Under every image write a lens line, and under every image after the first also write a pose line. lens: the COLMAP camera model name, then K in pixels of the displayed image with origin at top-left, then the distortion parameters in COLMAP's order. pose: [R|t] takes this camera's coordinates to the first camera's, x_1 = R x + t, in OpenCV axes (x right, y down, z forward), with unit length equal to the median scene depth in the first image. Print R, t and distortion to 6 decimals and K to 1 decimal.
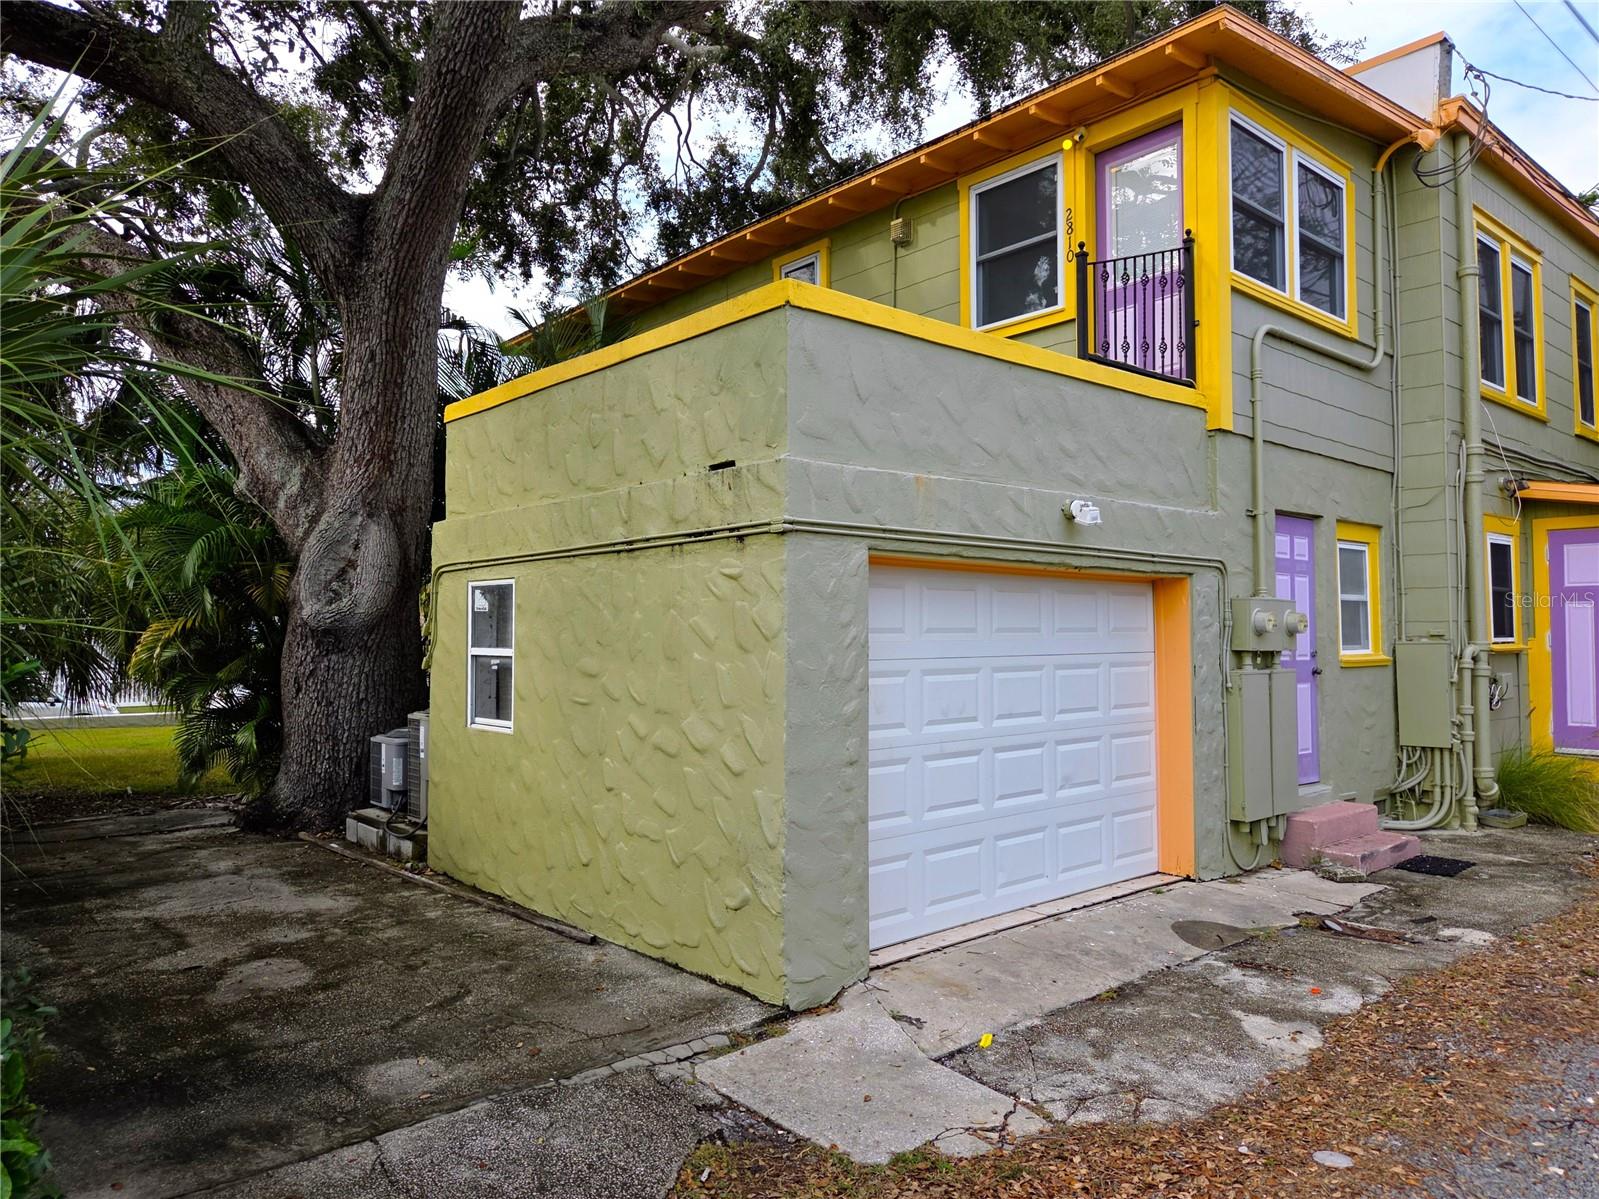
lens RADIAL K [[1066.7, 0, 798.6], [0, 1066.7, 592.8], [0, 0, 1]] dist [0.075184, -0.066318]
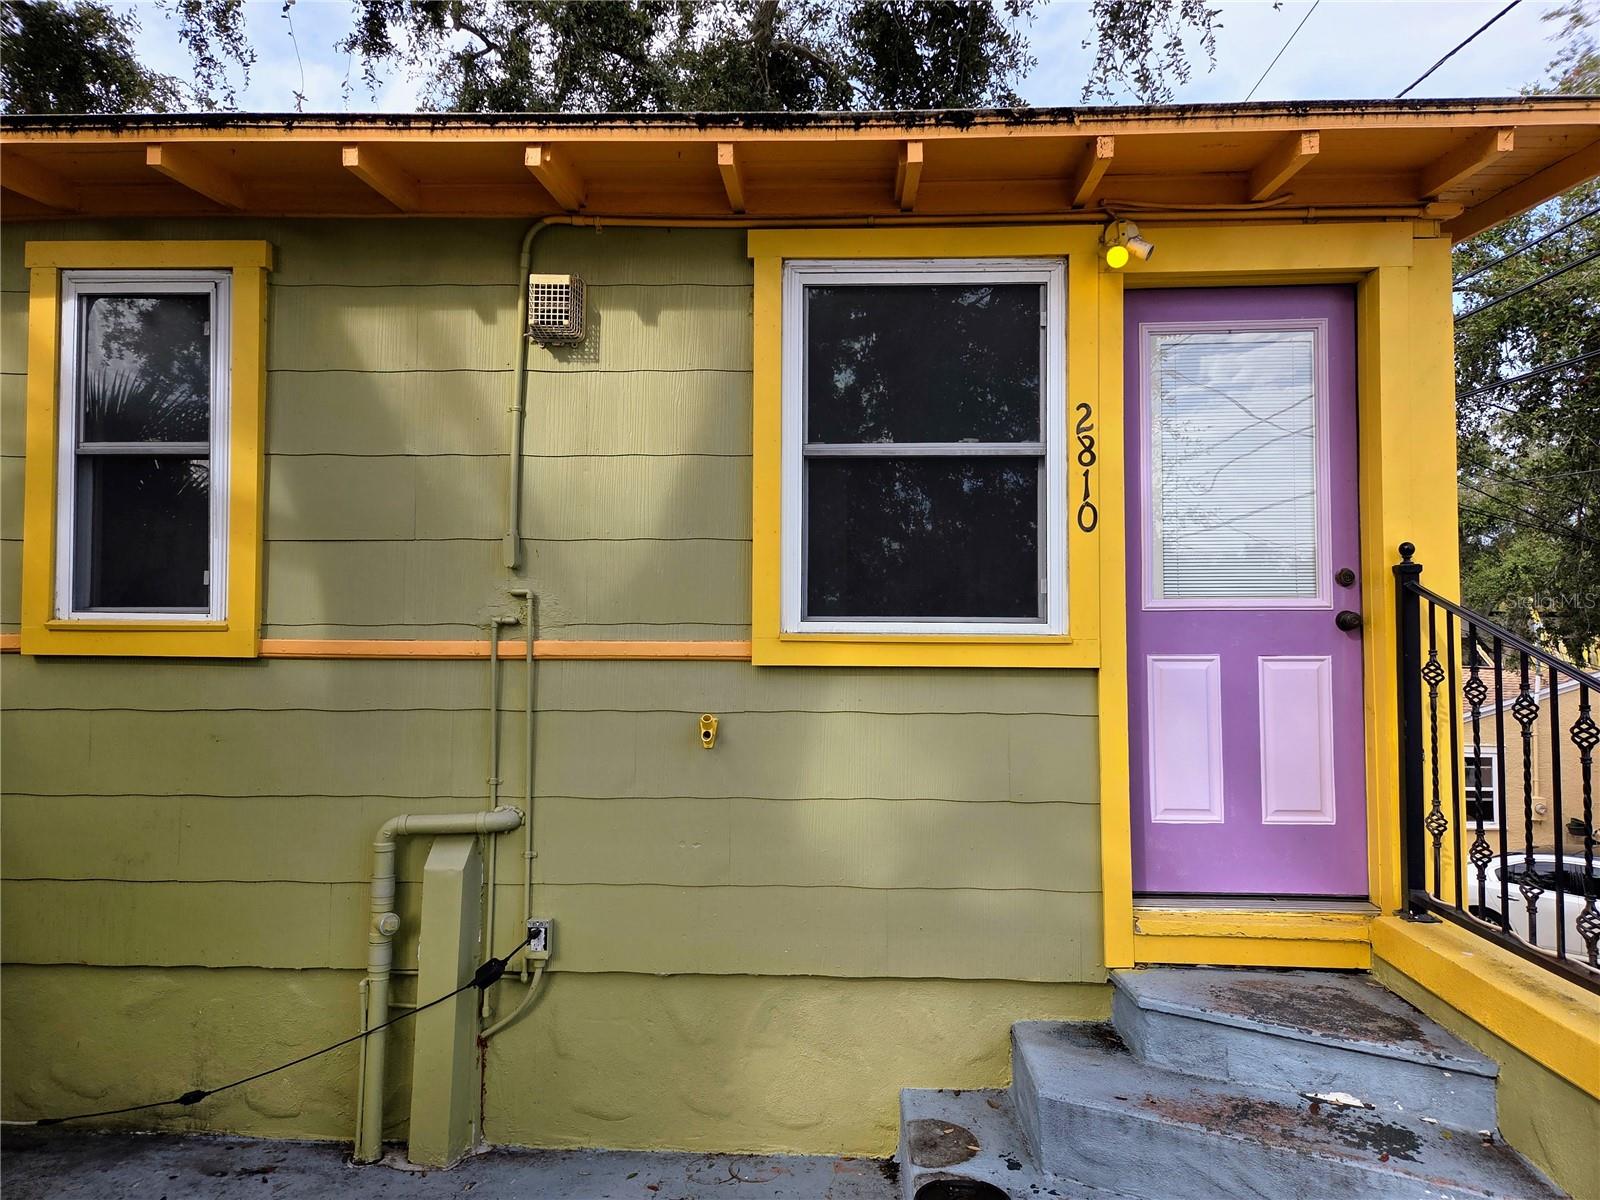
lens RADIAL K [[1067.4, 0, 799.1], [0, 1067.4, 593.3], [0, 0, 1]] dist [0.075184, -0.066318]
pose [[0.699244, 0.034433, 0.714053, -0.115151], [-0.037726, 0.999225, -0.011240, -0.253743], [-0.713887, -0.019079, 0.700001, 0.727846]]
